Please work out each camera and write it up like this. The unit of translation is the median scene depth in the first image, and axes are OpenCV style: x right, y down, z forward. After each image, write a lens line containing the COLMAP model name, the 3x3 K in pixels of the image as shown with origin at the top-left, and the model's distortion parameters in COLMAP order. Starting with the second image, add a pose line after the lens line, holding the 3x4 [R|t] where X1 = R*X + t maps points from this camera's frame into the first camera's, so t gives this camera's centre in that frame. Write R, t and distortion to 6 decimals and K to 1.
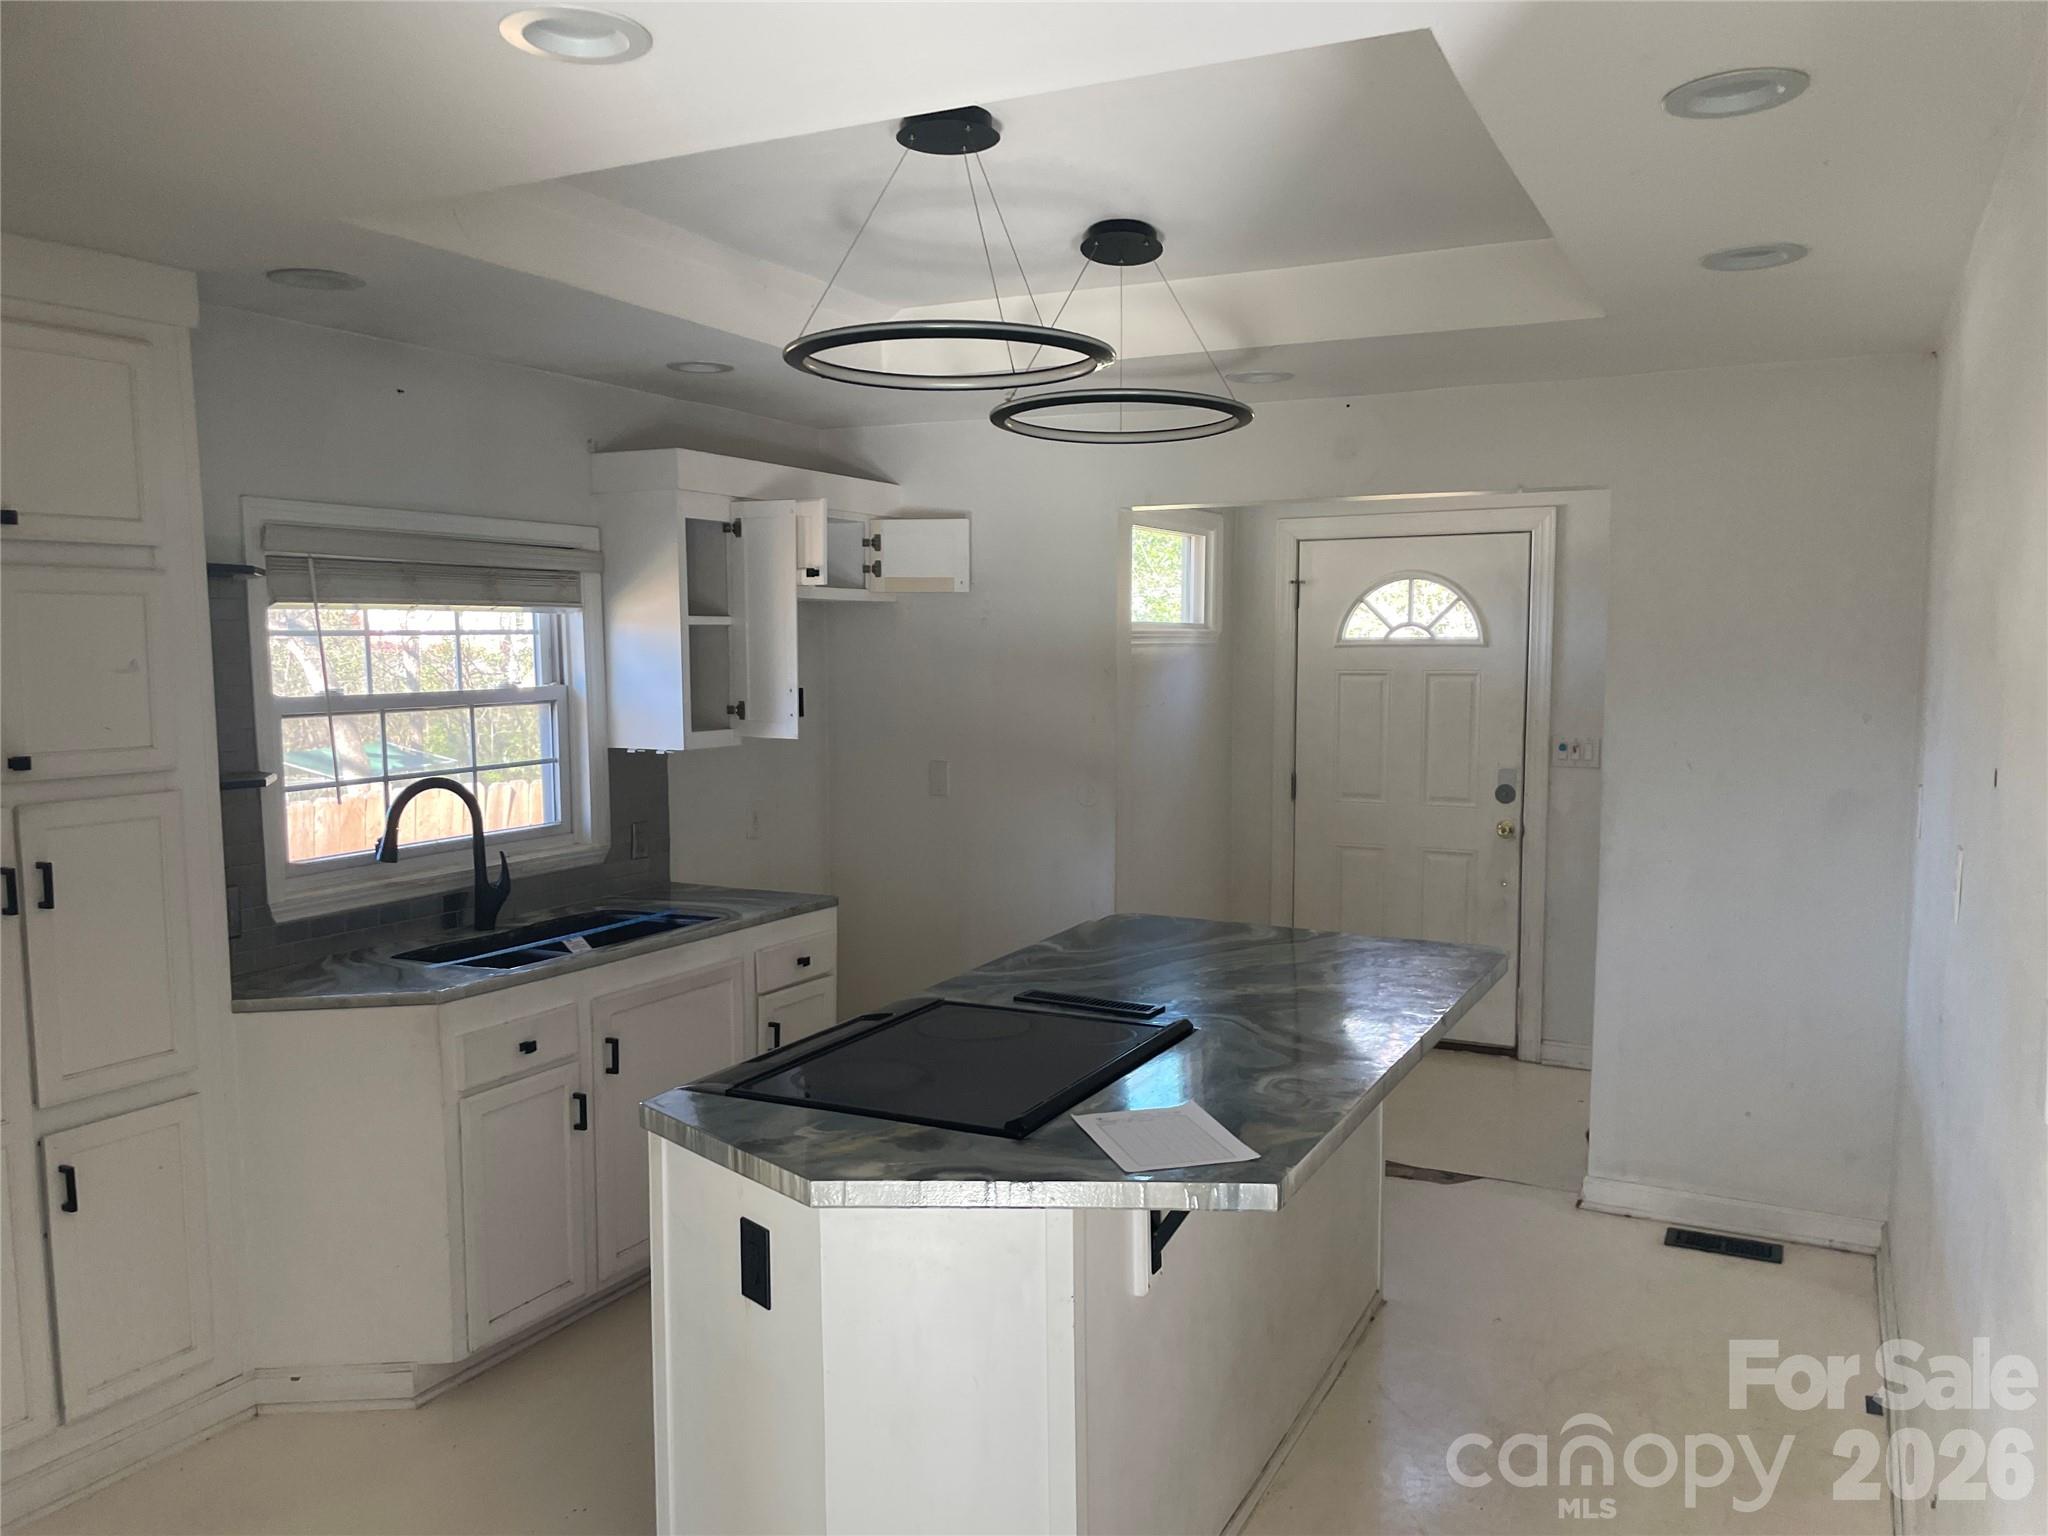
lens RADIAL K [[1545.2, 0, 1021.8], [0, 1545.2, 799.0], [0, 0, 1]] dist [0.046301, -0.000843]
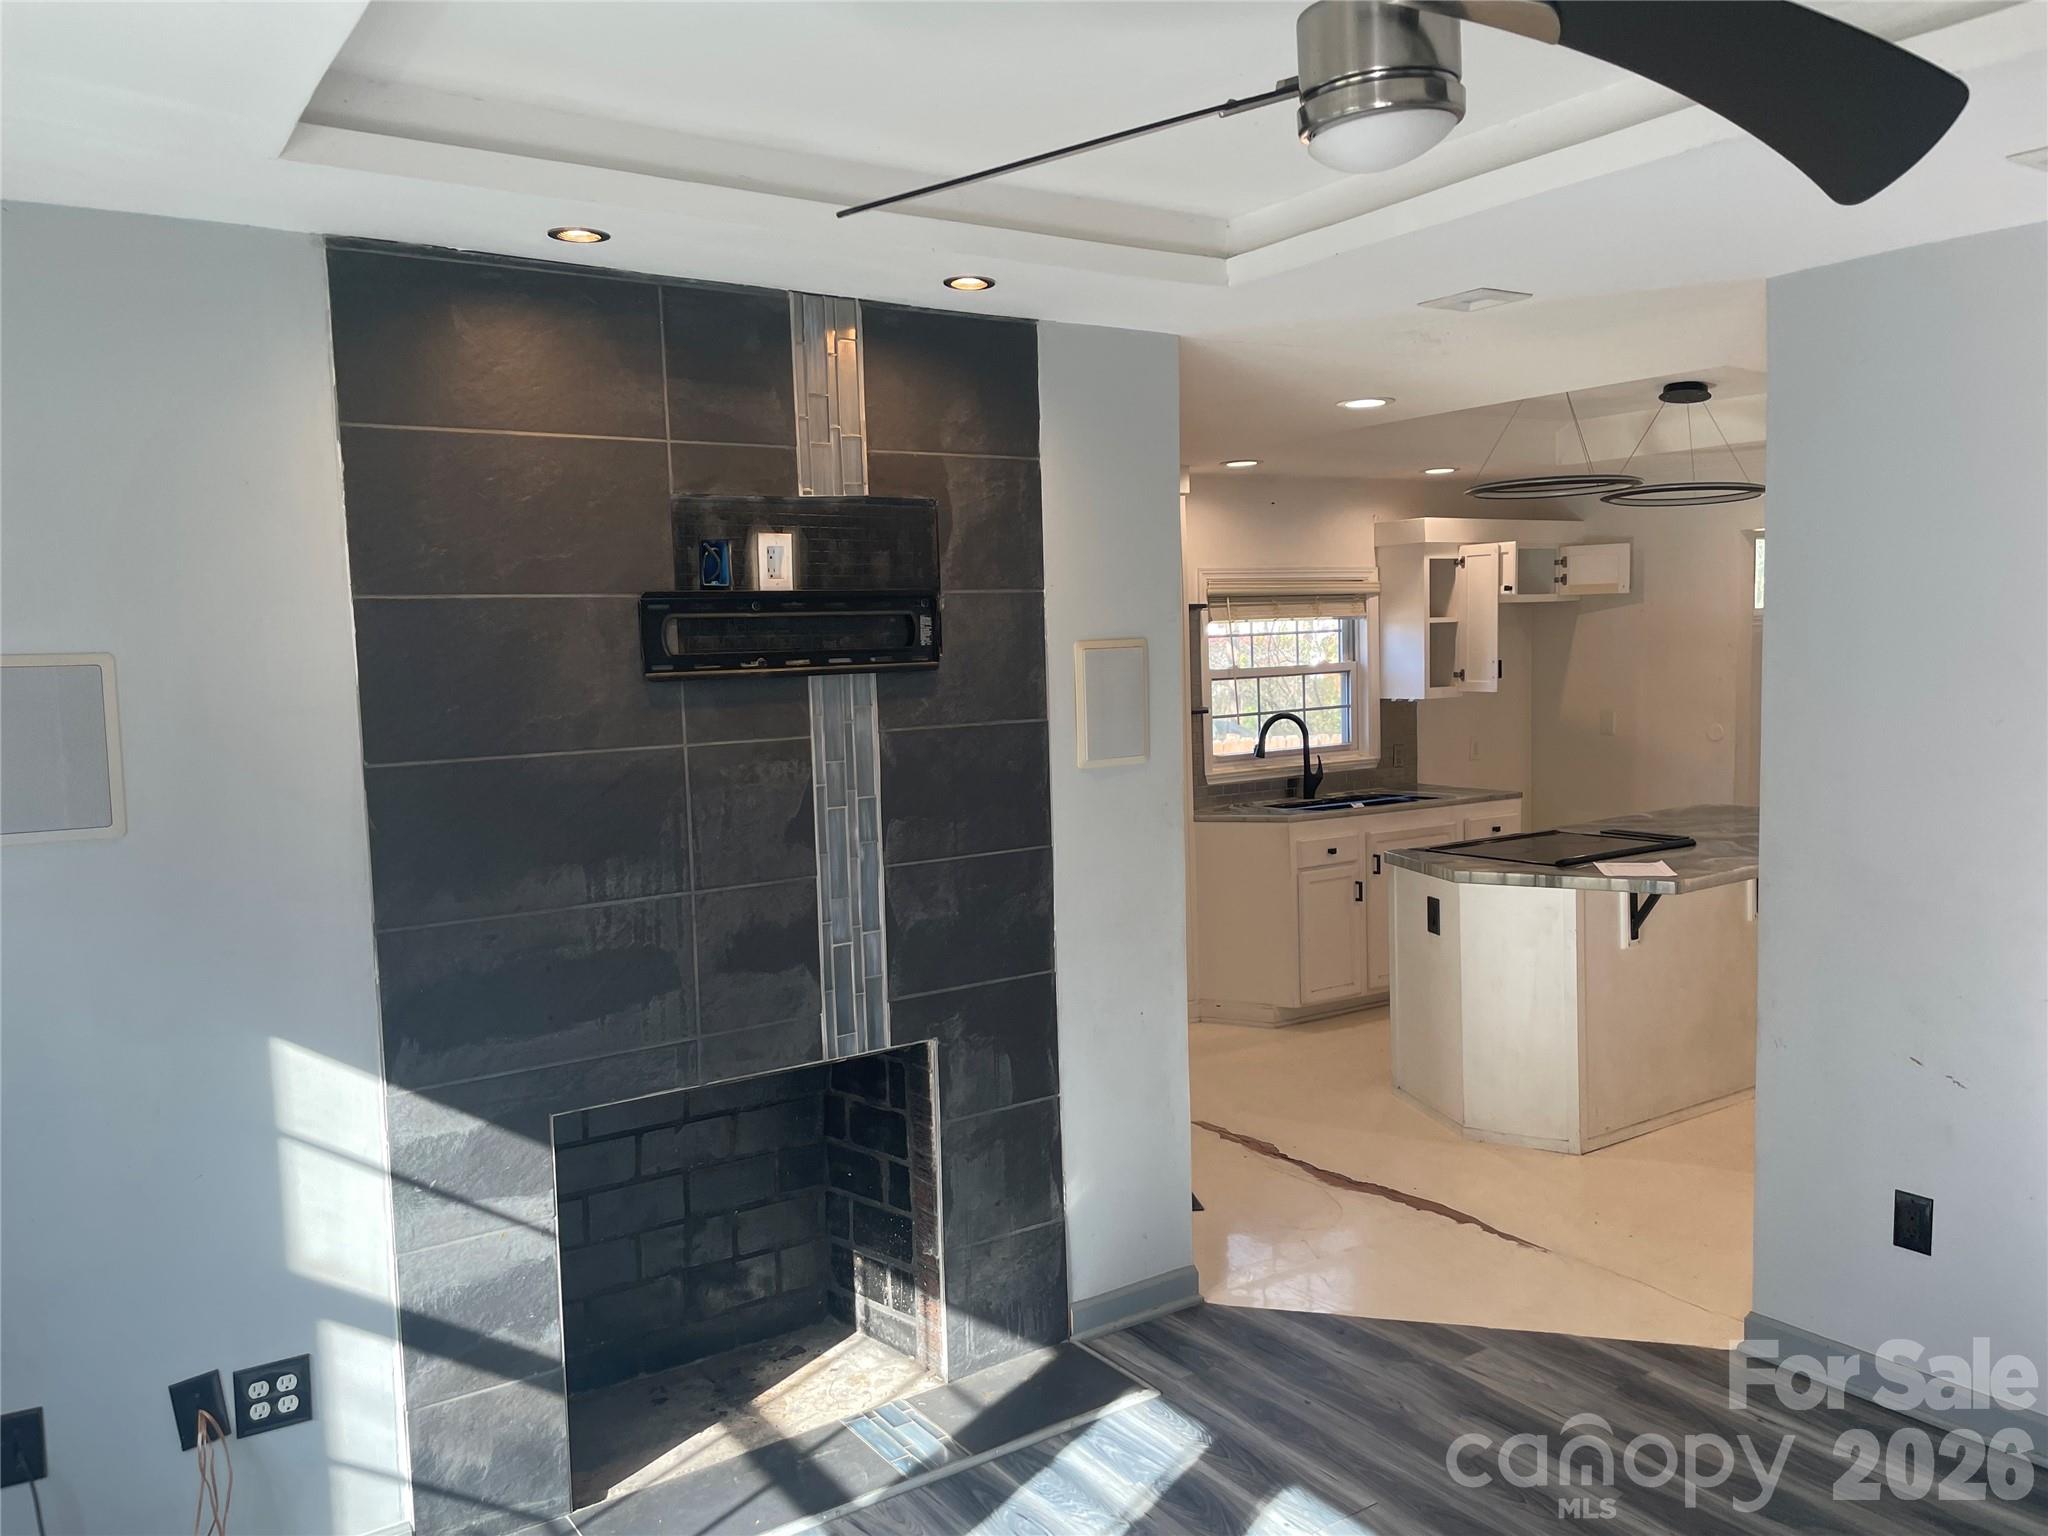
lens RADIAL K [[1545.2, 0, 1021.8], [0, 1545.2, 799.0], [0, 0, 1]] dist [0.046301, -0.000843]
pose [[0.878034, 0.024087, -0.477991, 0.214728], [-0.019257, 0.999702, 0.015003, 0.063679], [0.478210, -0.003968, 0.878237, -0.718408]]
